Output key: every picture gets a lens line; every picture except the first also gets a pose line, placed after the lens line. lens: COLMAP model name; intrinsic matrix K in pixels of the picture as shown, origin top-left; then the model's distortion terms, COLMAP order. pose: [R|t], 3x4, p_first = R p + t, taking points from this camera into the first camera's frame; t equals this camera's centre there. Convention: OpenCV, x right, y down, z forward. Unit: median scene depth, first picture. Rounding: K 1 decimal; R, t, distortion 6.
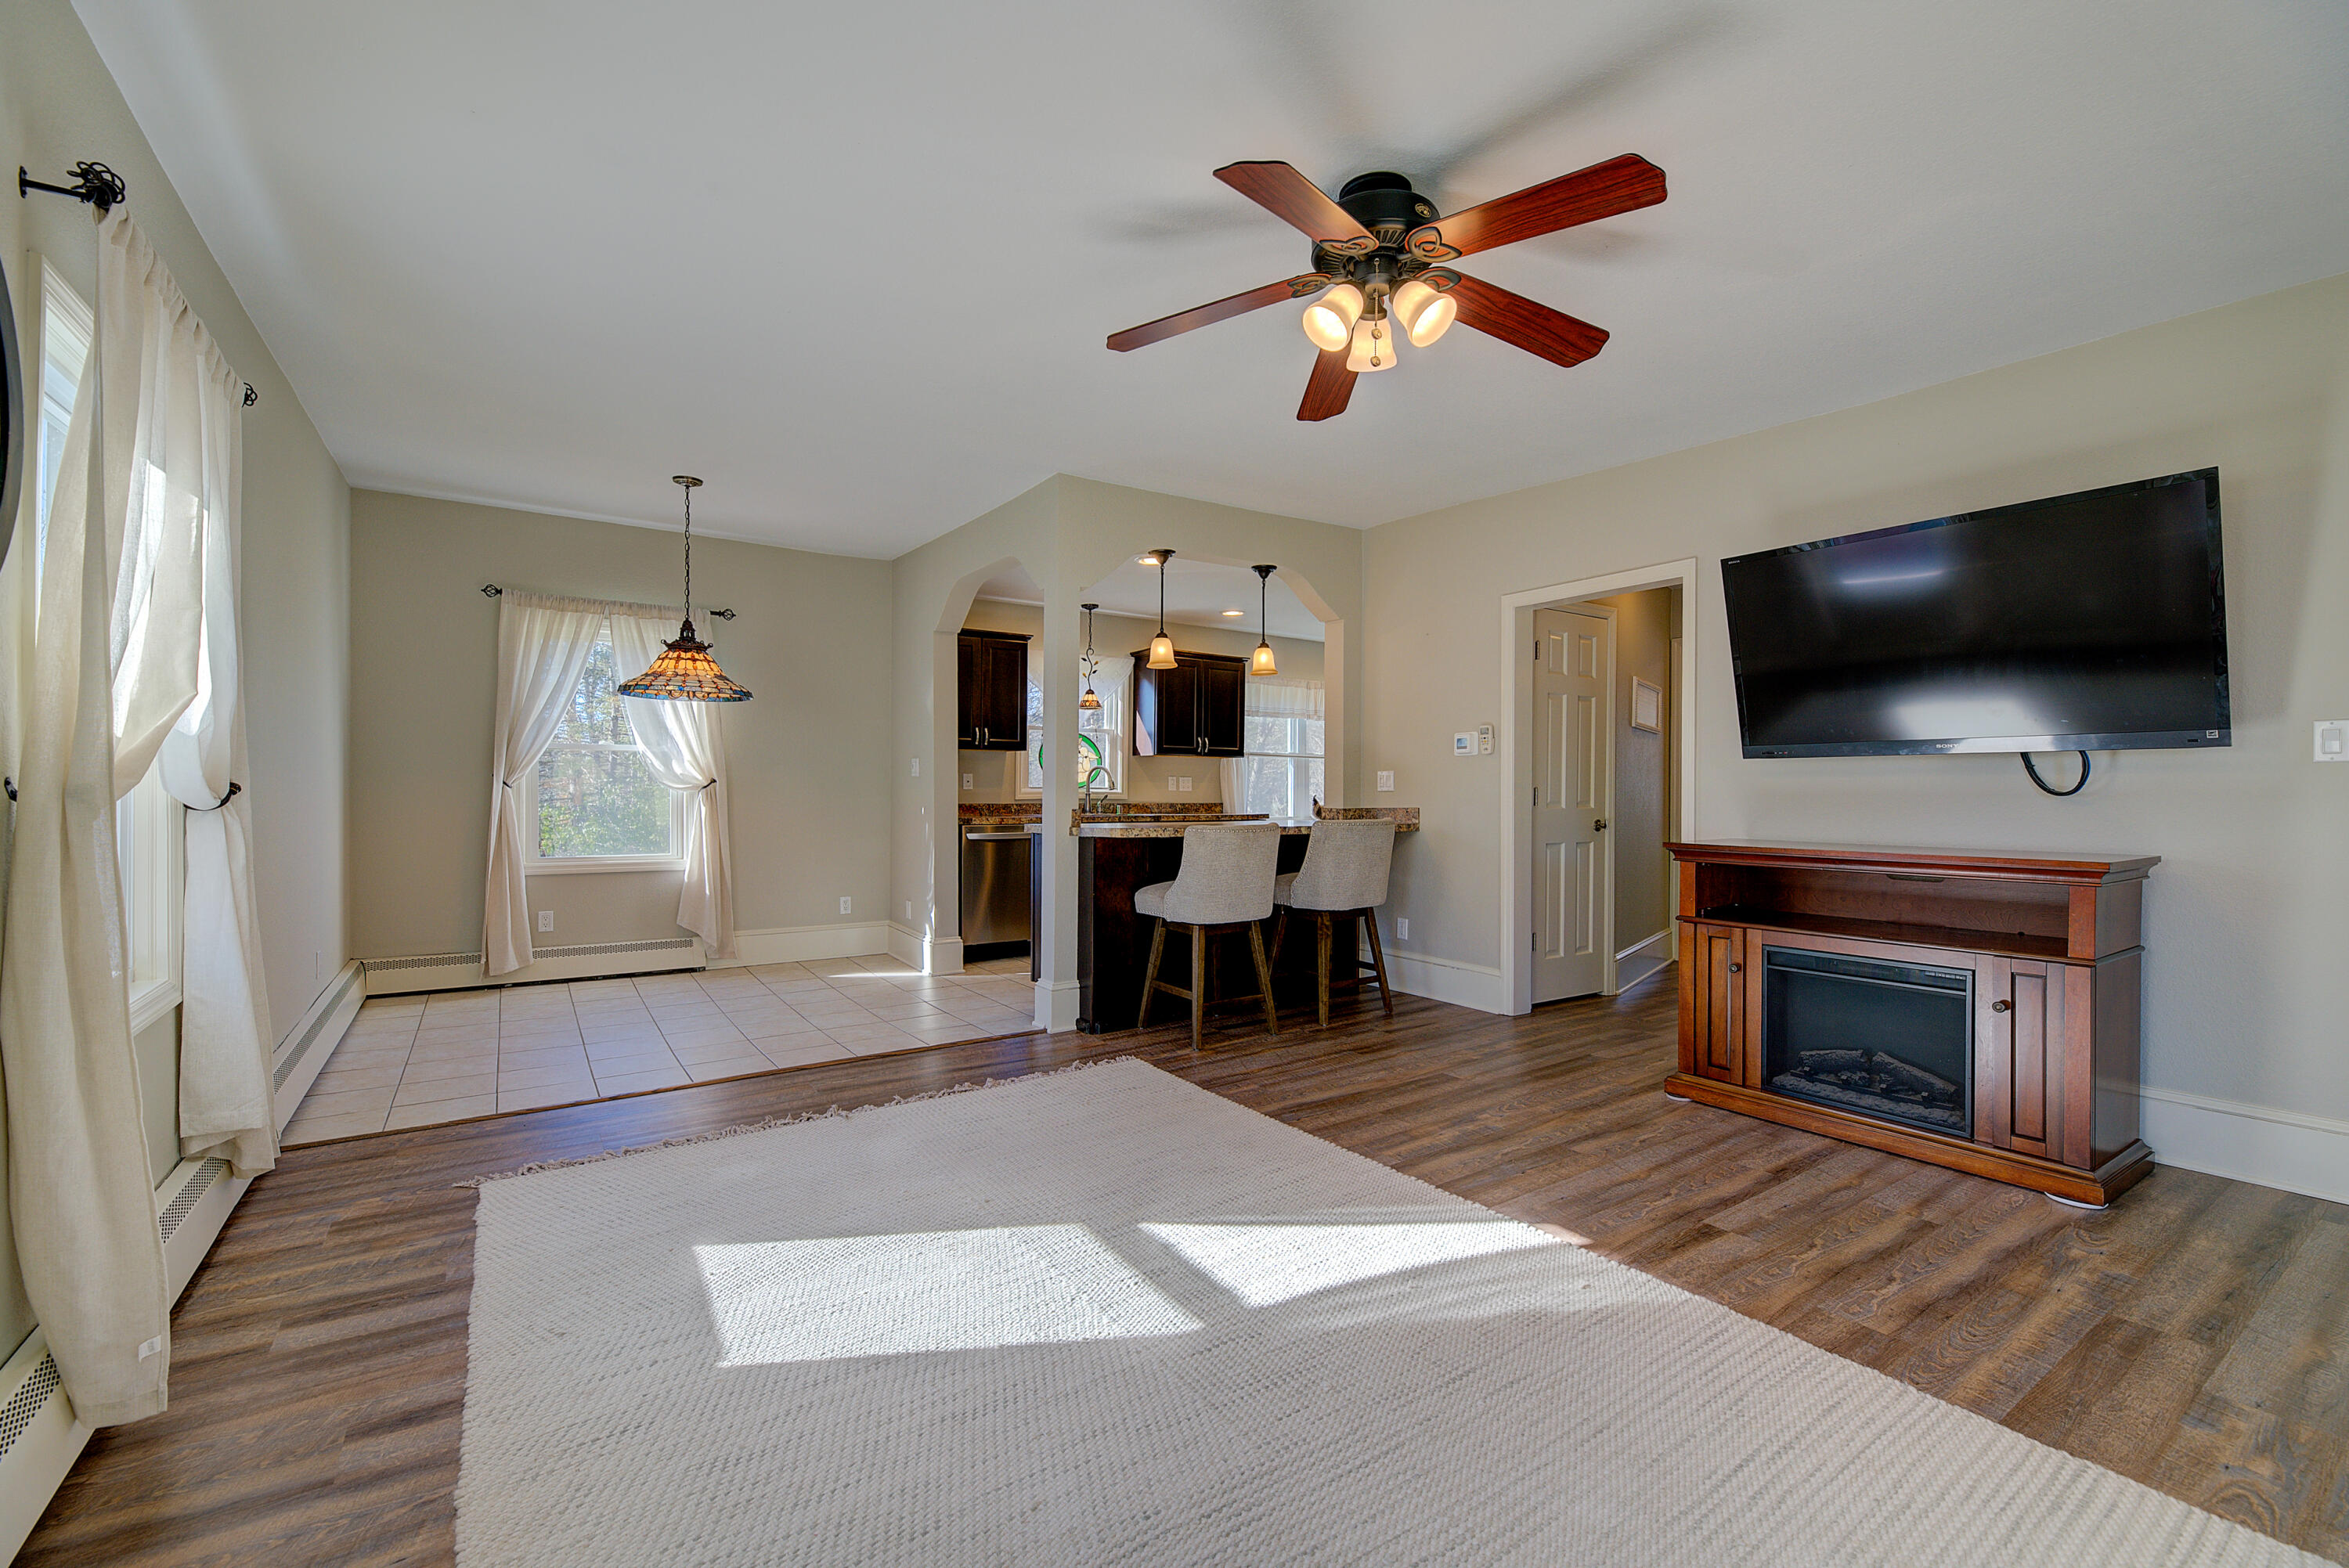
lens RADIAL K [[958.4, 0, 1052.7], [0, 958.4, 773.6], [0, 0, 1]] dist [-0.007744, -0.000969]
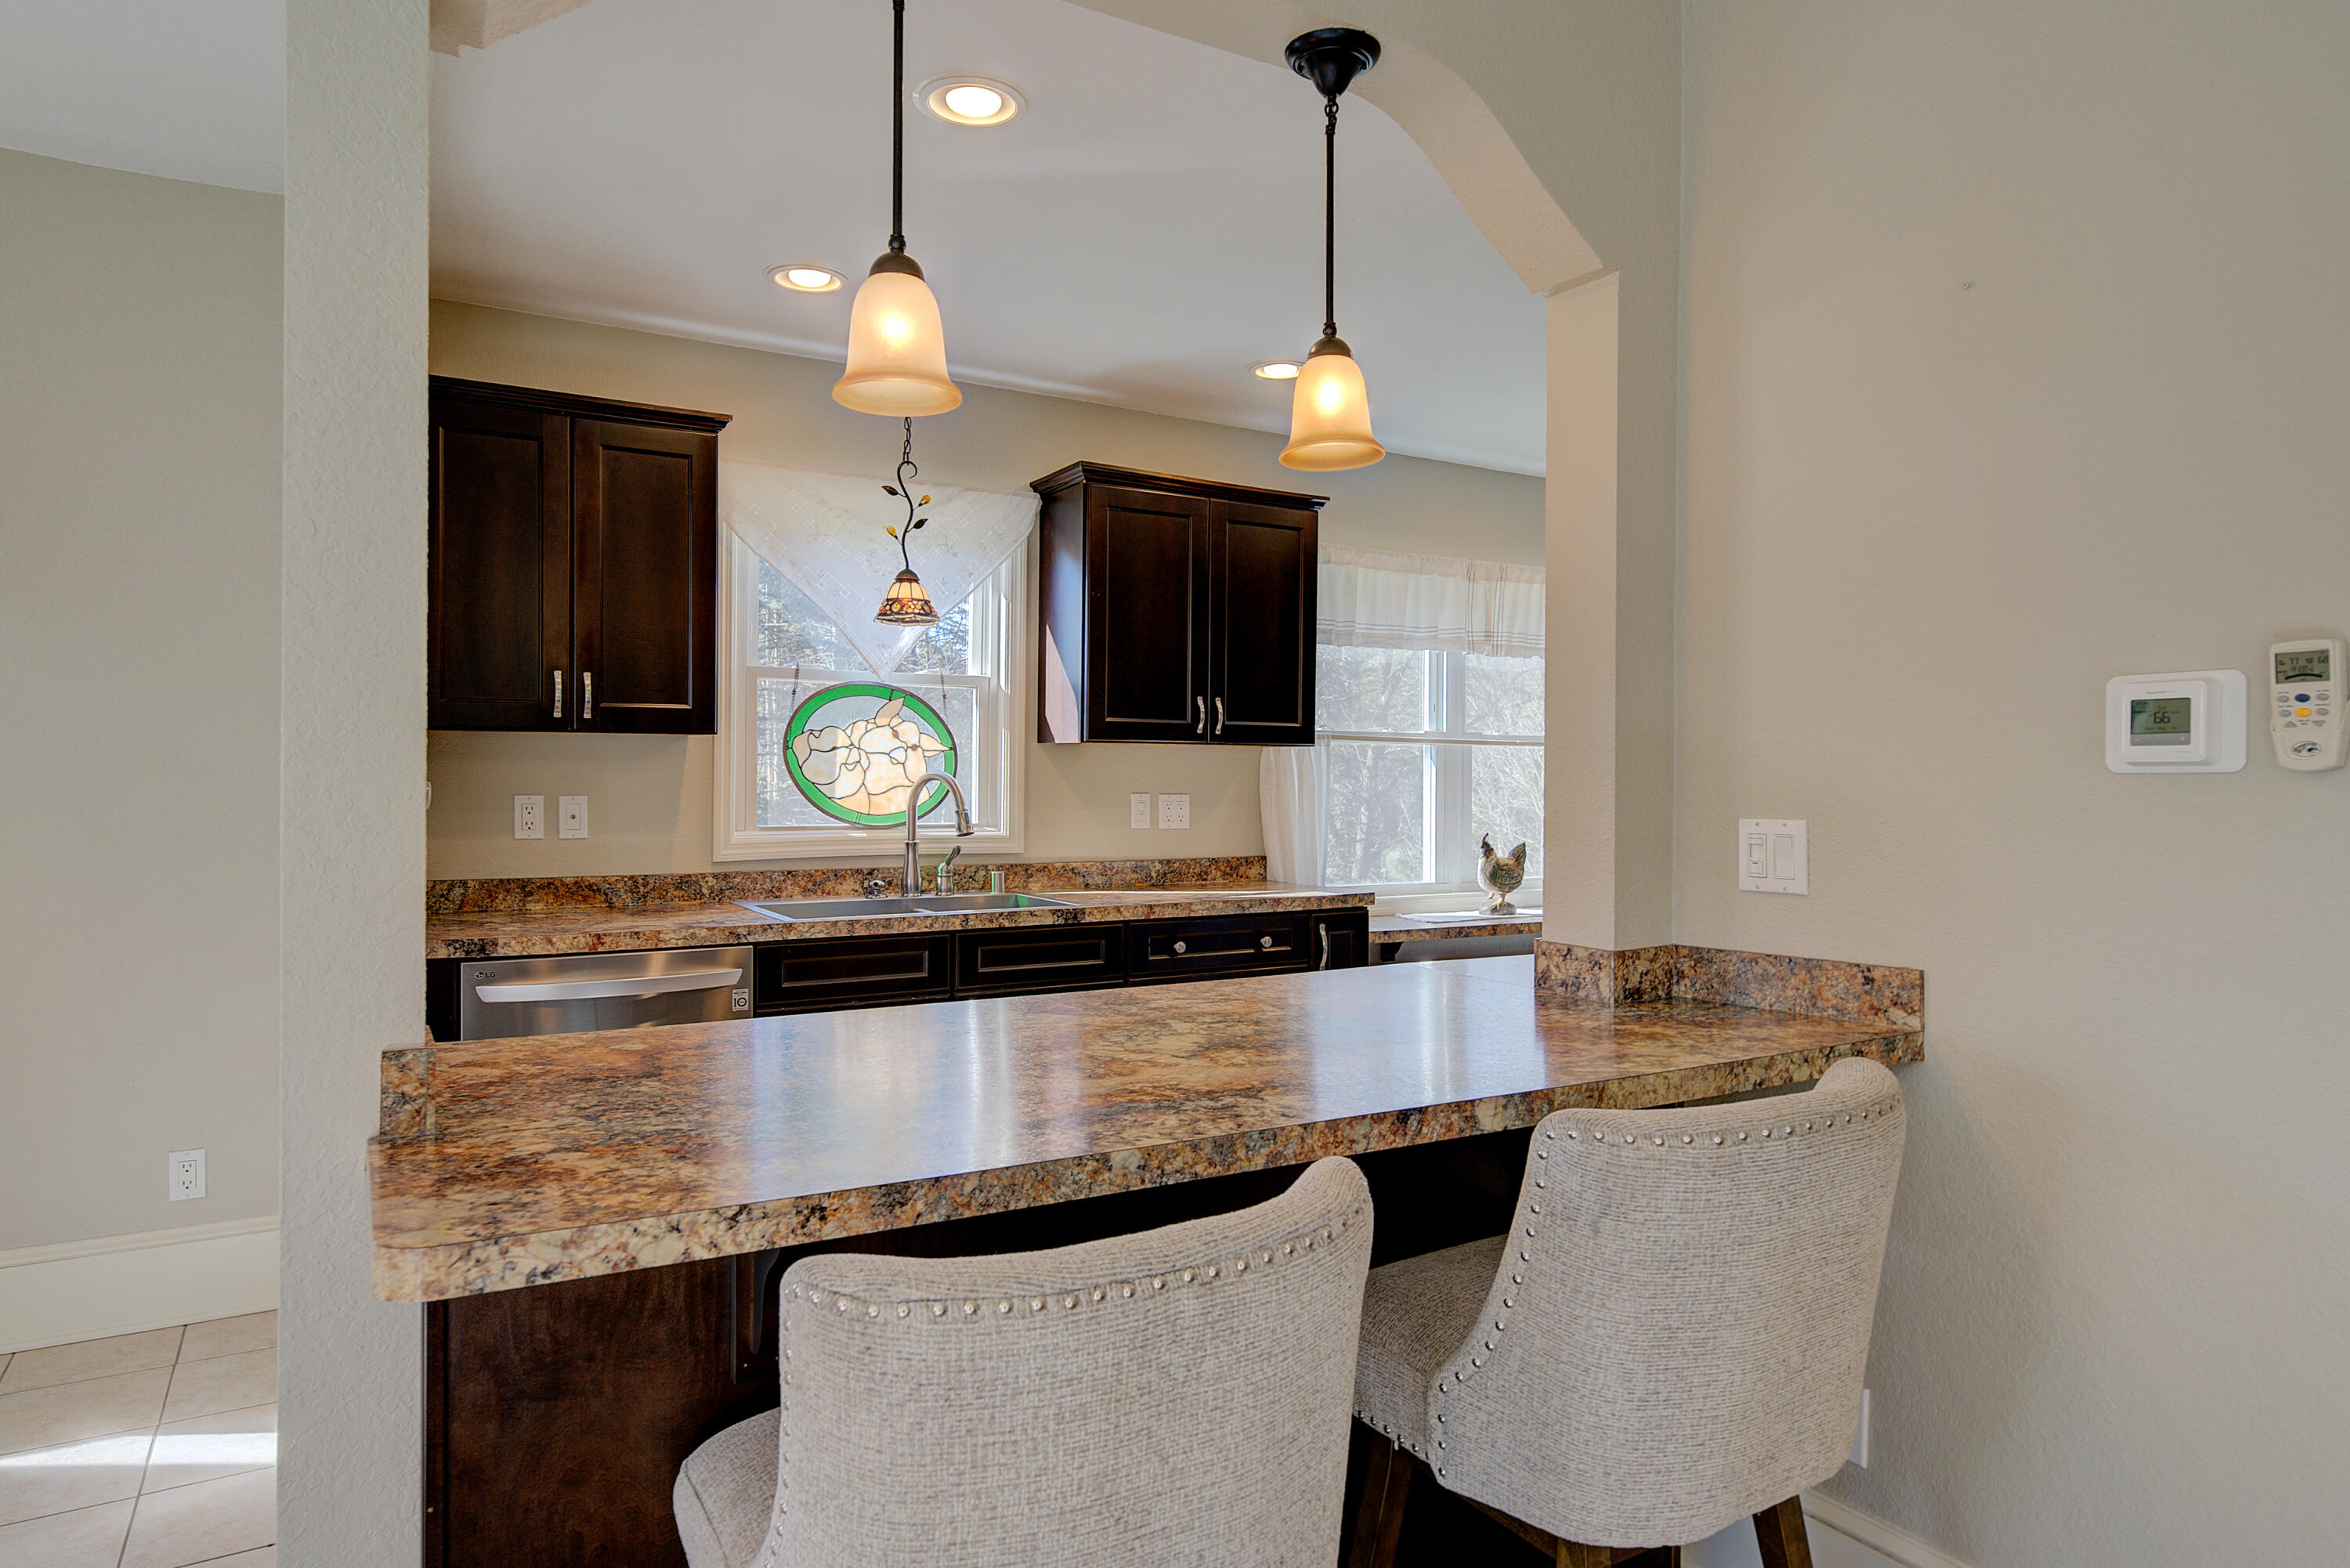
lens RADIAL K [[1355.0, 0, 1170.2], [0, 1355.0, 784.4], [0, 0, 1]] dist [-0.000545, 0.000168]
pose [[0.998498, -0.003827, 0.054649, 0.117849], [0.002345, 0.999629, 0.027152, -0.018019], [-0.054732, -0.026983, 0.998136, 0.475615]]
